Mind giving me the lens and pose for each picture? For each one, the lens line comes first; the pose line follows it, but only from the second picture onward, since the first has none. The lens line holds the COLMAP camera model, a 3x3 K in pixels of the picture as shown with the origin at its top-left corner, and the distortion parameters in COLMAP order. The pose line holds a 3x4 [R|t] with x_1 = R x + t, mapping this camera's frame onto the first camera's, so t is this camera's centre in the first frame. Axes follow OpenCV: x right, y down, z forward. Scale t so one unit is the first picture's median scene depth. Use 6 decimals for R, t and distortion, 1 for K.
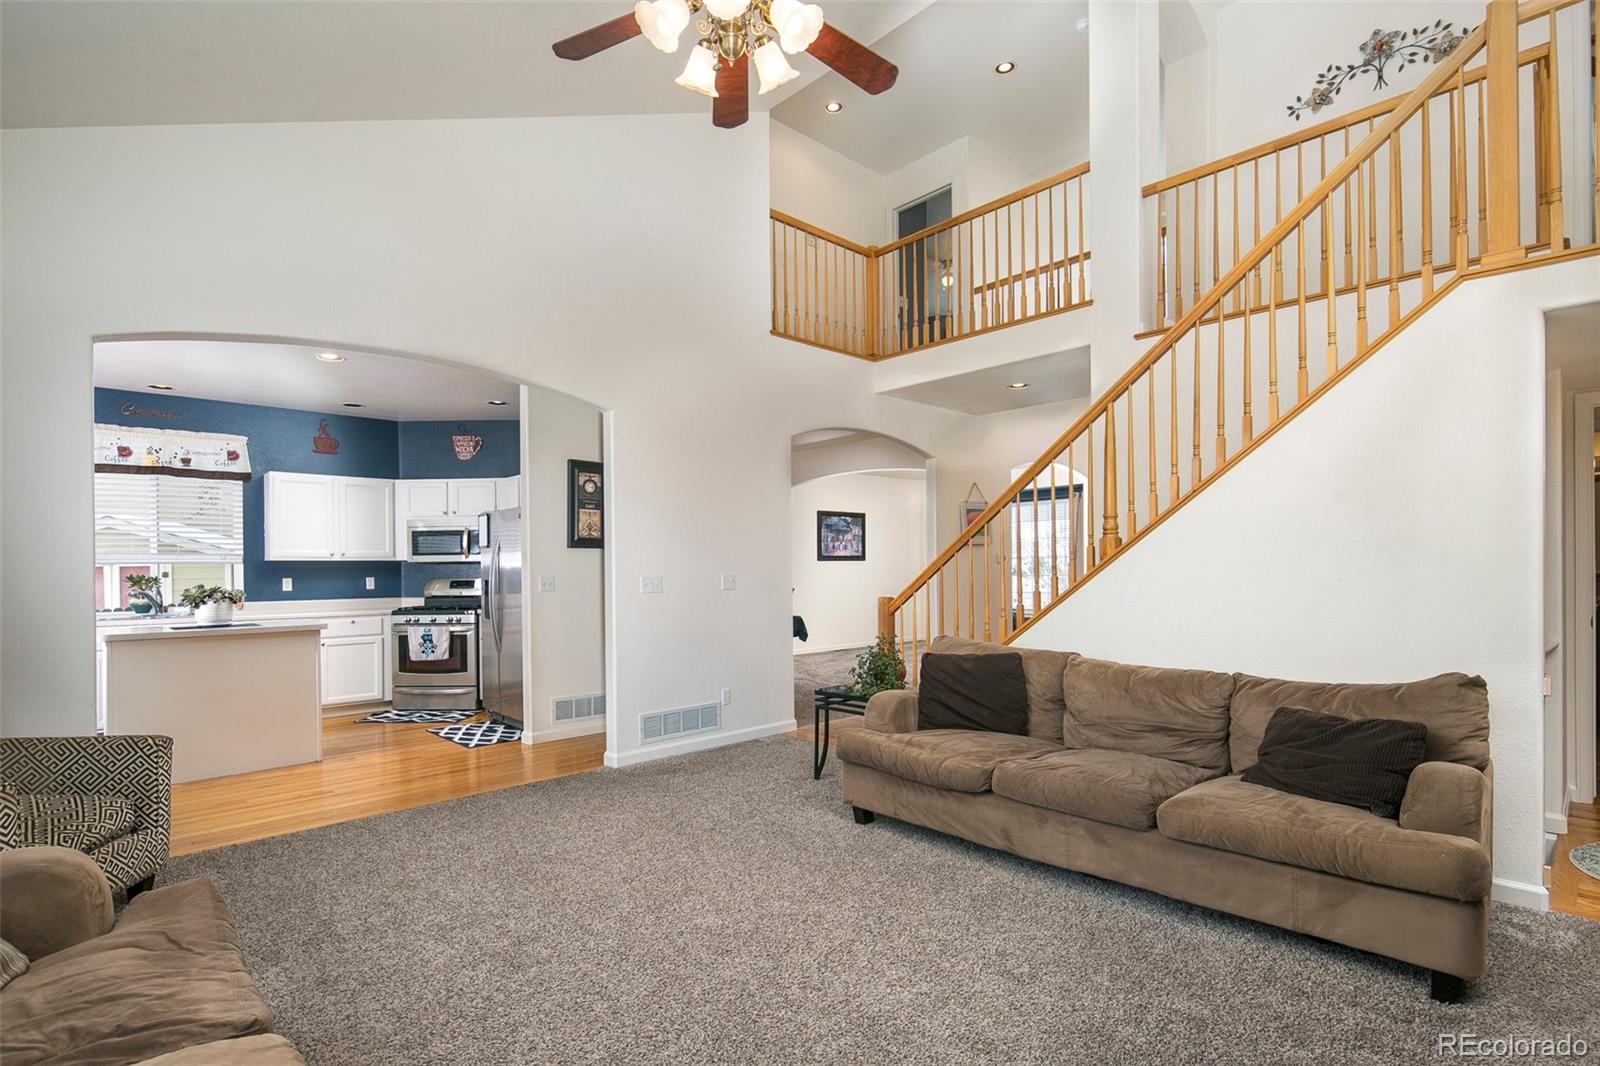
lens RADIAL K [[777.8, 0, 793.8], [0, 777.8, 568.0], [0, 0, 1]] dist [0.003713, -0.003093]
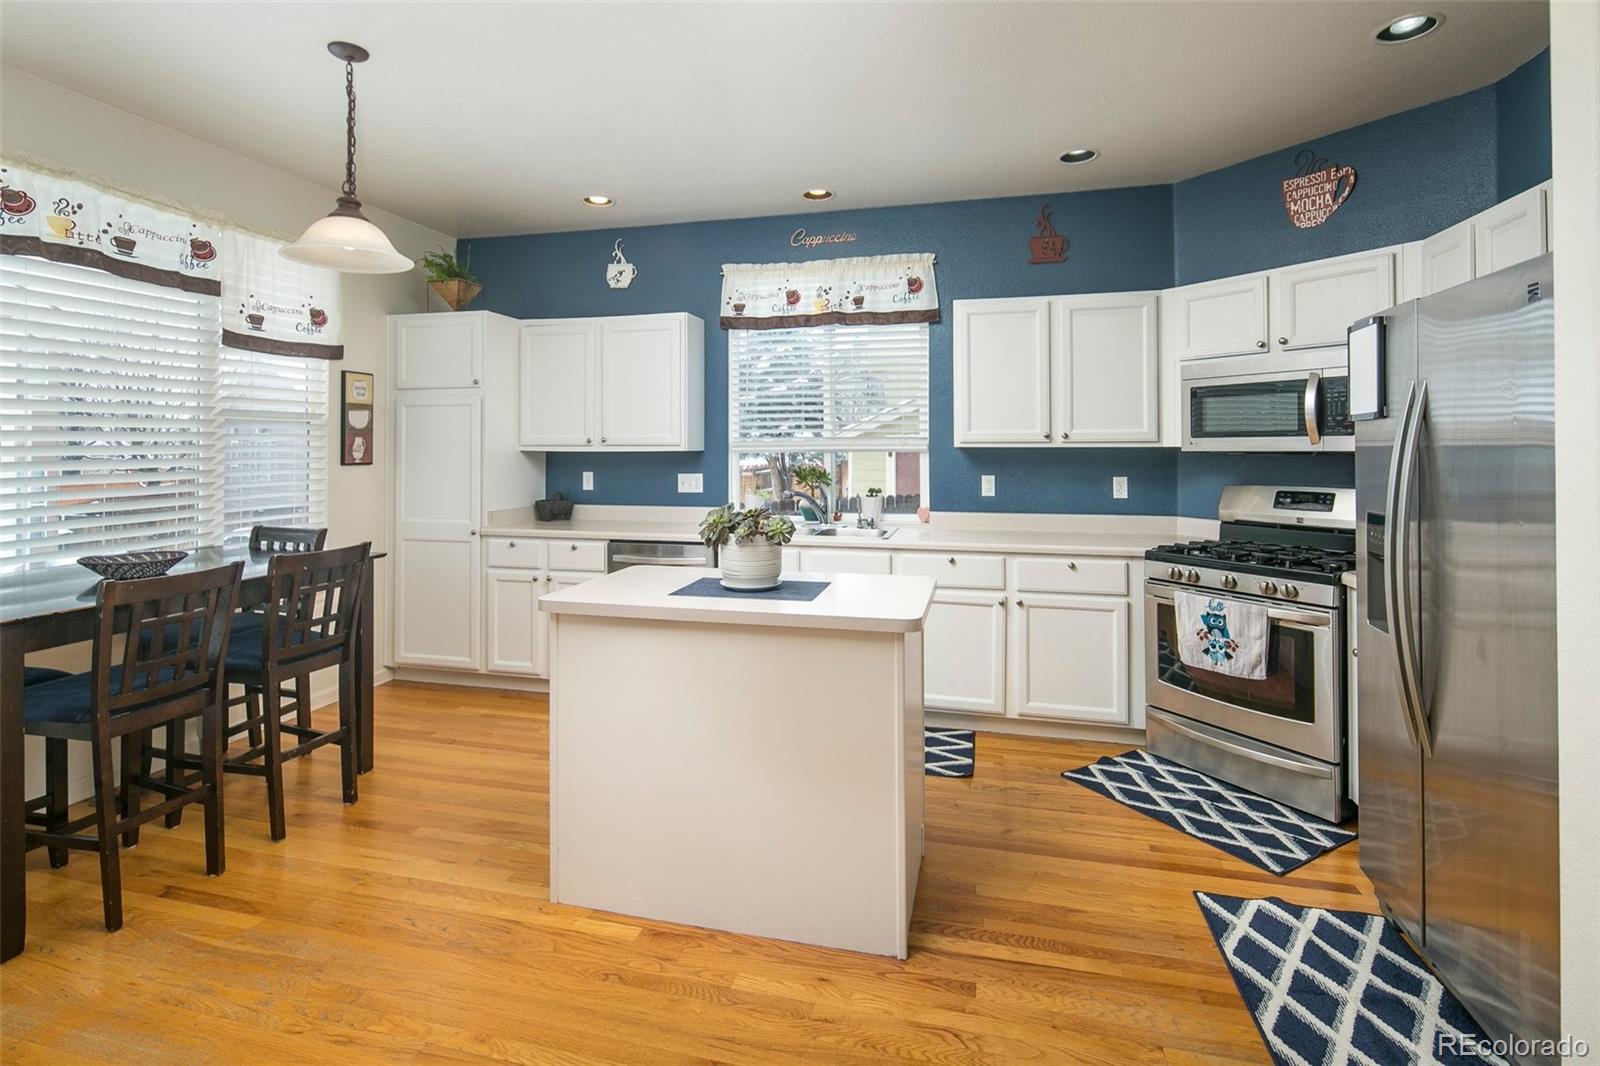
lens RADIAL K [[777.8, 0, 786.9], [0, 777.8, 441.4], [0, 0, 1]] dist [0.003713, -0.003093]
pose [[0.539278, 0.002303, -0.842125, -0.225684], [-0.003231, 0.999995, 0.000665, -0.013719], [0.842122, 0.002362, 0.539282, 0.547613]]
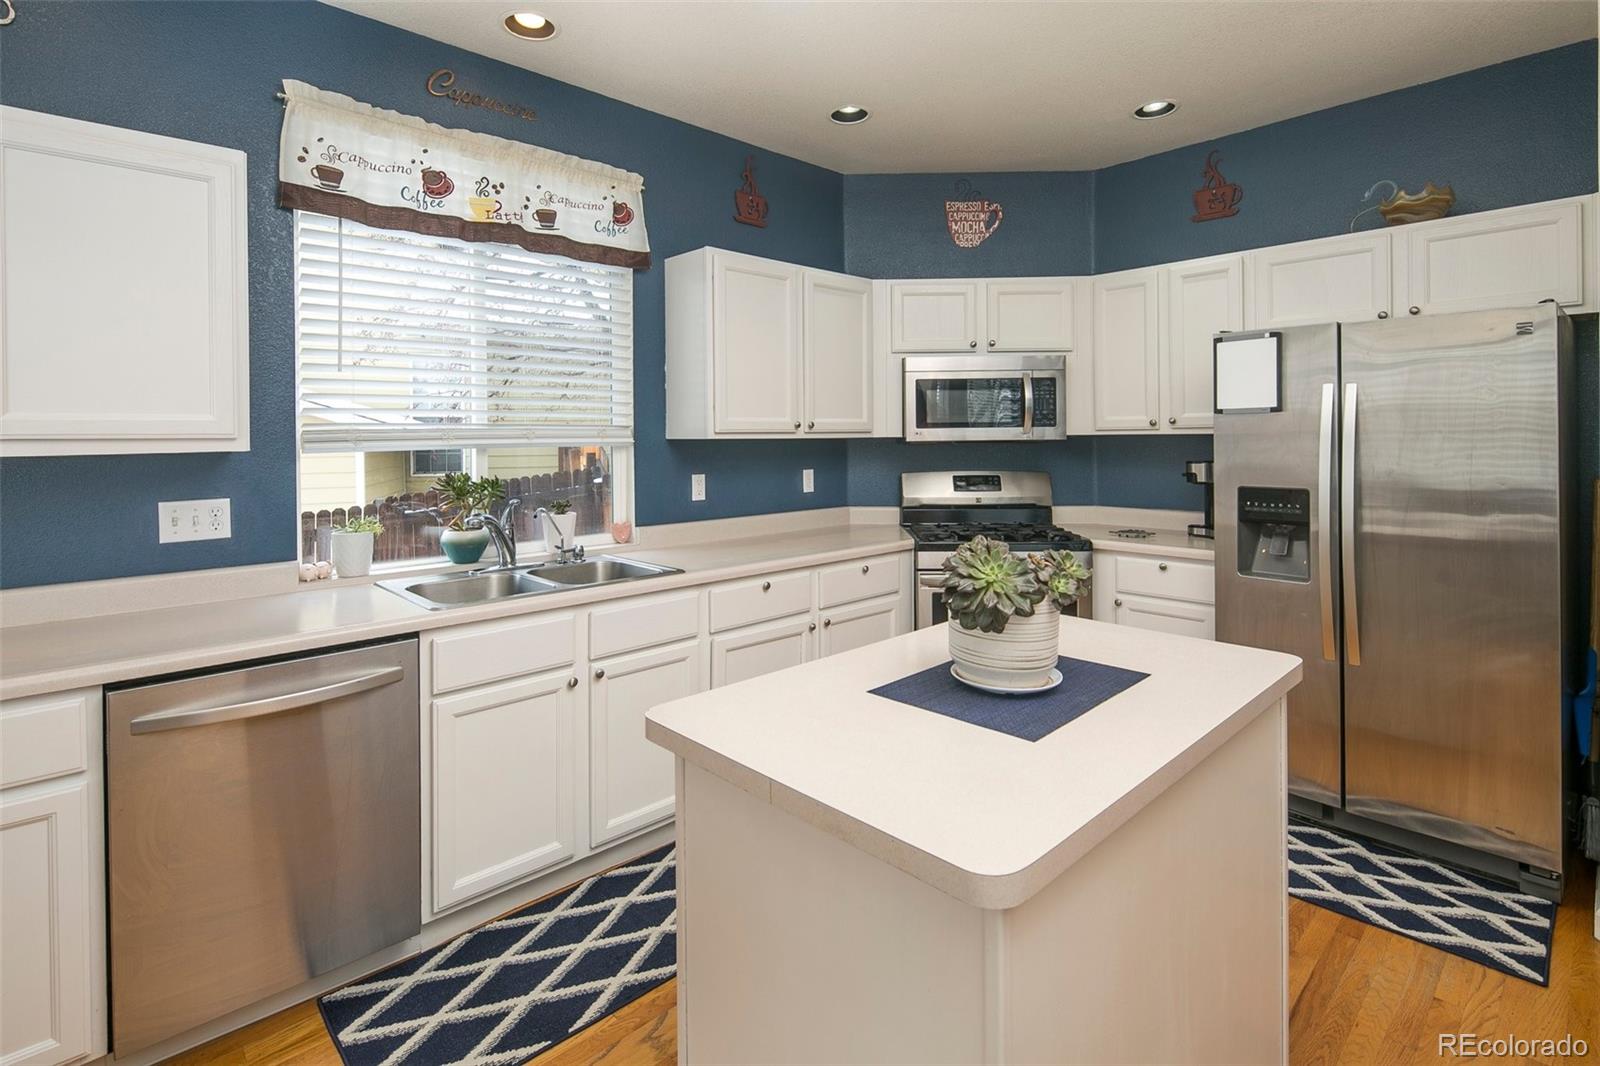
lens RADIAL K [[777.8, 0, 782.9], [0, 777.8, 438.2], [0, 0, 1]] dist [0.003713, -0.003093]
pose [[0.999878, -0.000315, 0.015586, -0.616514], [0.000308, 1.000000, 0.000456, -0.009989], [-0.015586, -0.000451, 0.999878, 0.521824]]
